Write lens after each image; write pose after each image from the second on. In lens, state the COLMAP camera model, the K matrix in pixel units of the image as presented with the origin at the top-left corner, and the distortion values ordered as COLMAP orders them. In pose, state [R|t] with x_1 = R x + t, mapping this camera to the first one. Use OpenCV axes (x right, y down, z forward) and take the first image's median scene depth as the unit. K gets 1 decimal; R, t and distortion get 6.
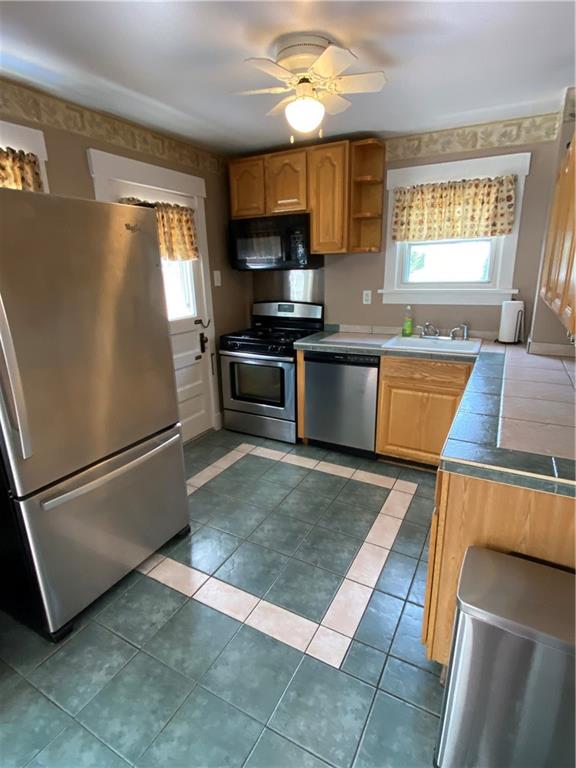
lens RADIAL K [[396.2, 0, 288.0], [0, 396.2, 384.0], [0, 0, 1]] dist [0.065485, -0.069666]
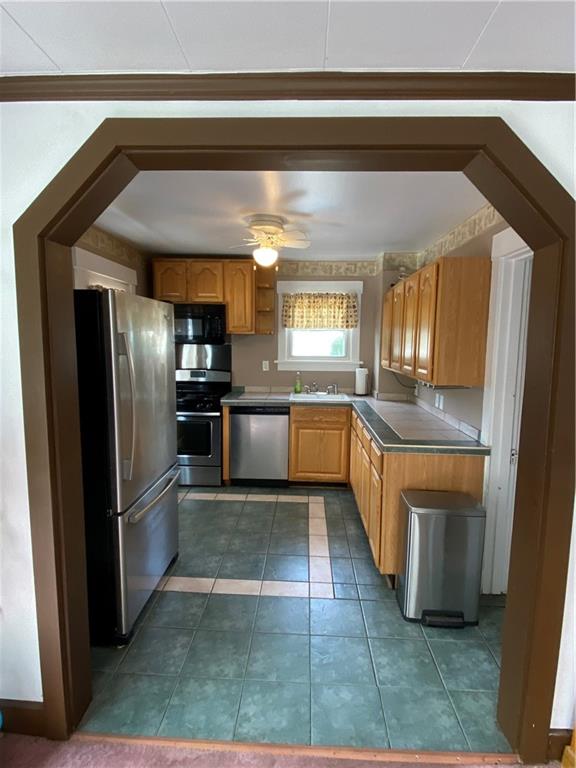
lens RADIAL K [[396.2, 0, 288.0], [0, 396.2, 384.0], [0, 0, 1]] dist [0.065485, -0.069666]
pose [[0.899024, -0.018346, 0.437515, -0.372025], [0.093398, 0.984165, -0.150651, 0.058788], [-0.427823, 0.176301, 0.886502, -0.238966]]
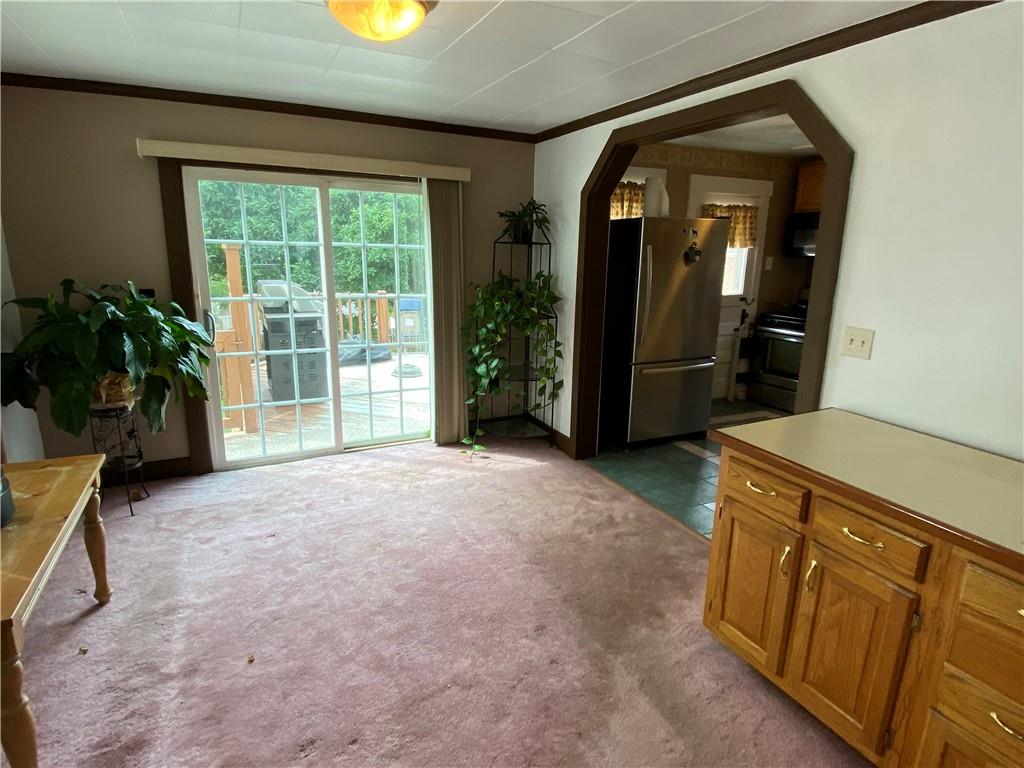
lens RADIAL K [[559.9, 0, 512.0], [0, 559.9, 384.0], [0, 0, 1]] dist [0.072046, -0.079932]
pose [[0.814085, 0.168286, -0.555829, 0.221892], [-0.193341, 0.981034, 0.013850, 0.231676], [0.547618, 0.096189, 0.831181, -0.862961]]
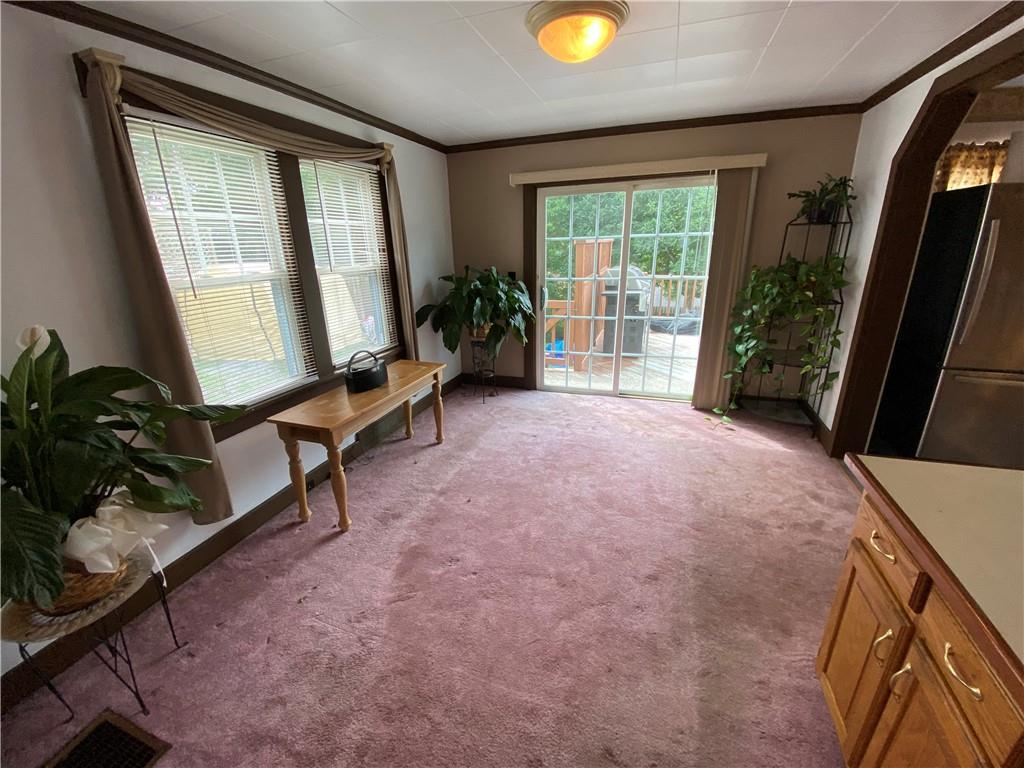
lens RADIAL K [[413.4, 0, 508.7], [0, 413.4, 384.3], [0, 0, 1]] dist [0.025862, -0.024671]
pose [[0.149403, 0.331190, -0.931661, 0.351572], [-0.250173, 0.924240, 0.288434, 0.152656], [0.956605, 0.189984, 0.220939, -0.563966]]
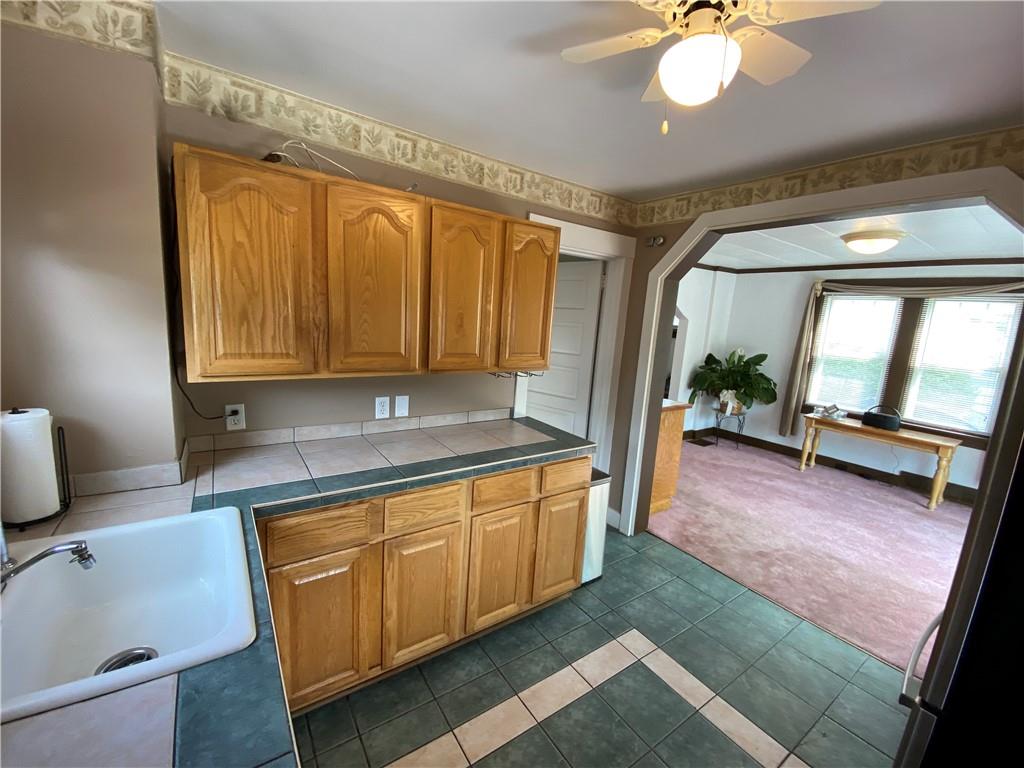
lens RADIAL K [[413.4, 0, 508.7], [0, 413.4, 384.3], [0, 0, 1]] dist [0.025862, -0.024671]
pose [[-0.888162, -0.109224, 0.446361, -0.017603], [0.085807, 0.914838, 0.394598, -0.338310], [-0.451448, 0.388768, -0.803153, 1.067064]]
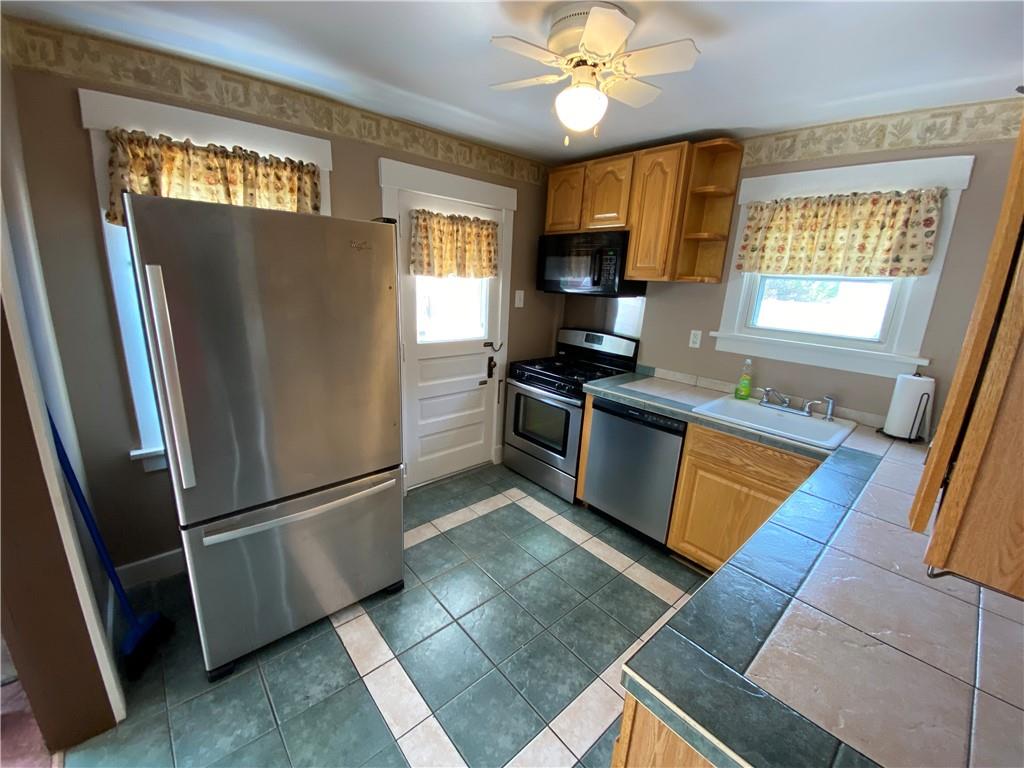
lens RADIAL K [[413.4, 0, 508.7], [0, 413.4, 384.3], [0, 0, 1]] dist [0.025862, -0.024671]
pose [[0.935047, 0.151789, -0.320386, 0.154197], [-0.161445, 0.986875, -0.003627, -0.082519], [0.315630, 0.055116, 0.947280, 0.152234]]
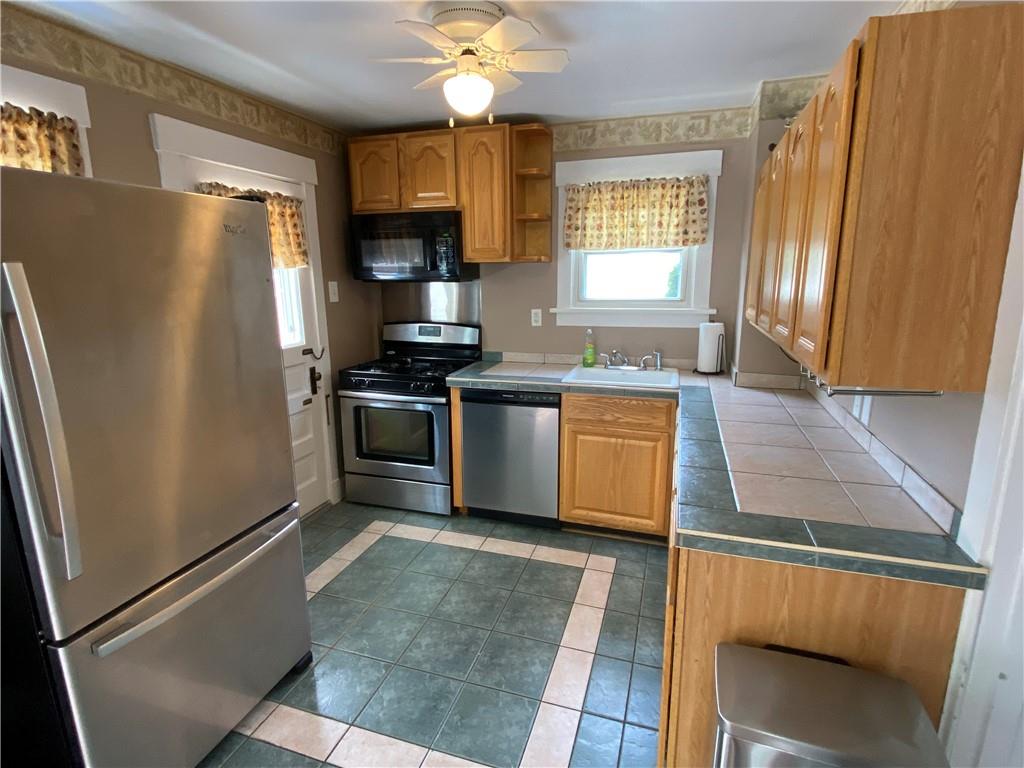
lens RADIAL K [[529.9, 0, 508.7], [0, 529.9, 385.0], [0, 0, 1]] dist [0.059402, -0.054328]
pose [[0.982990, -0.027119, 0.181645, -0.054560], [0.040594, 0.996658, -0.070881, -0.017155], [-0.179115, 0.077049, 0.980806, 0.003143]]
